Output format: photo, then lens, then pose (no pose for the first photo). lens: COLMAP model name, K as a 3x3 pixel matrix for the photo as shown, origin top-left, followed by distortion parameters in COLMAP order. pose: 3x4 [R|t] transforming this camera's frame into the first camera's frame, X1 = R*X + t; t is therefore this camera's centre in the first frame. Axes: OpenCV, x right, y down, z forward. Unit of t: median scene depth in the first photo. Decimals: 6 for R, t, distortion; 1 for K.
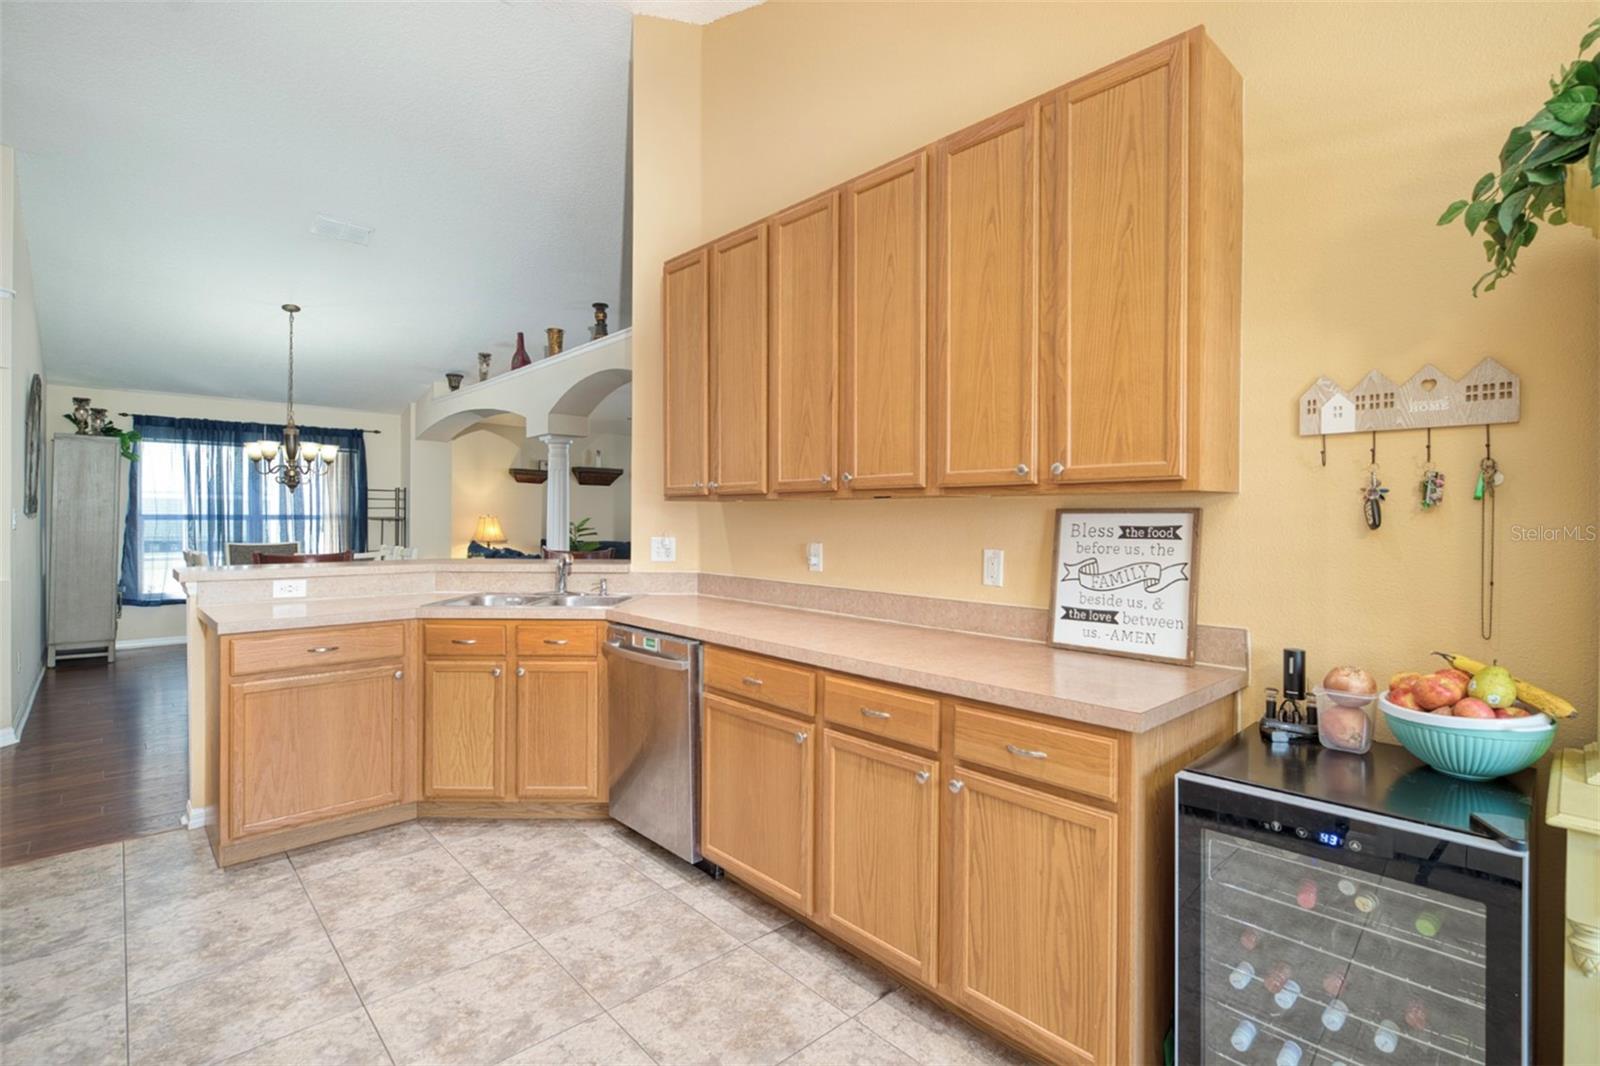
lens RADIAL K [[730.2, 0, 799.0], [0, 730.2, 510.9], [0, 0, 1]] dist [0.021269, -0.000456]
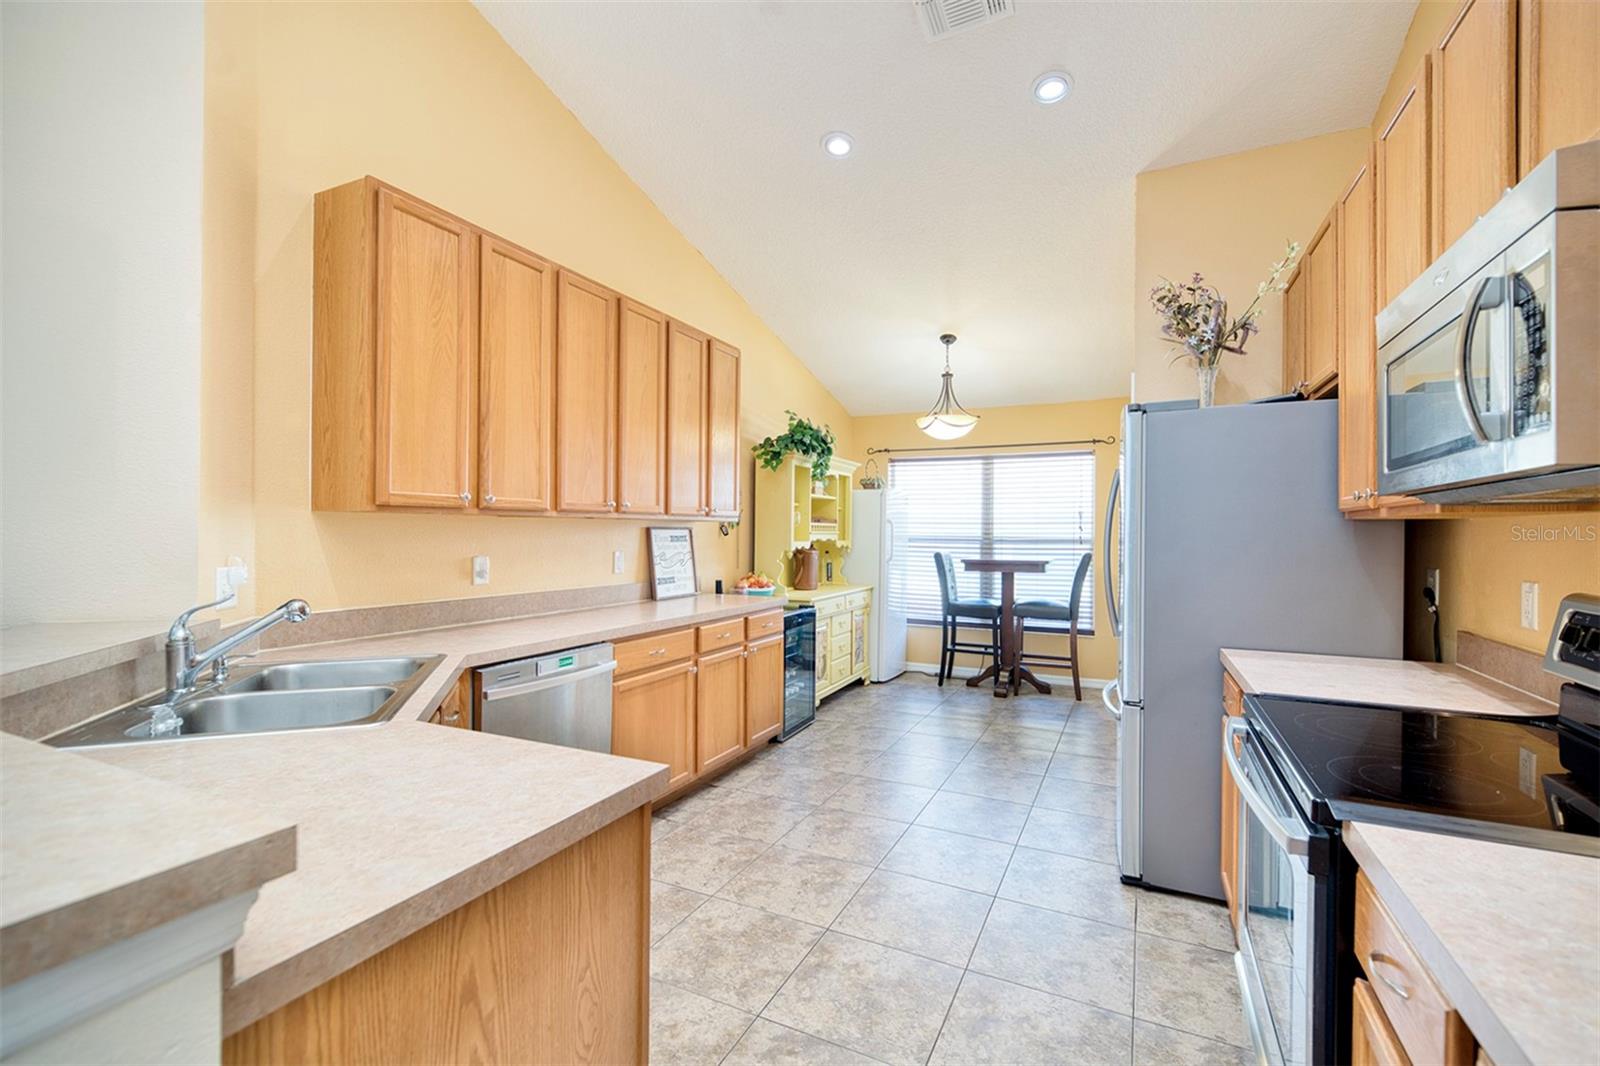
lens RADIAL K [[707.1, 0, 790.2], [0, 707.1, 529.4], [0, 0, 1]] dist [-0.002096, -0.001051]
pose [[-0.347201, 0.015423, 0.937664, -1.524447], [0.003334, 0.999879, -0.015212, 0.033043], [-0.937785, -0.002156, -0.347210, 1.346410]]
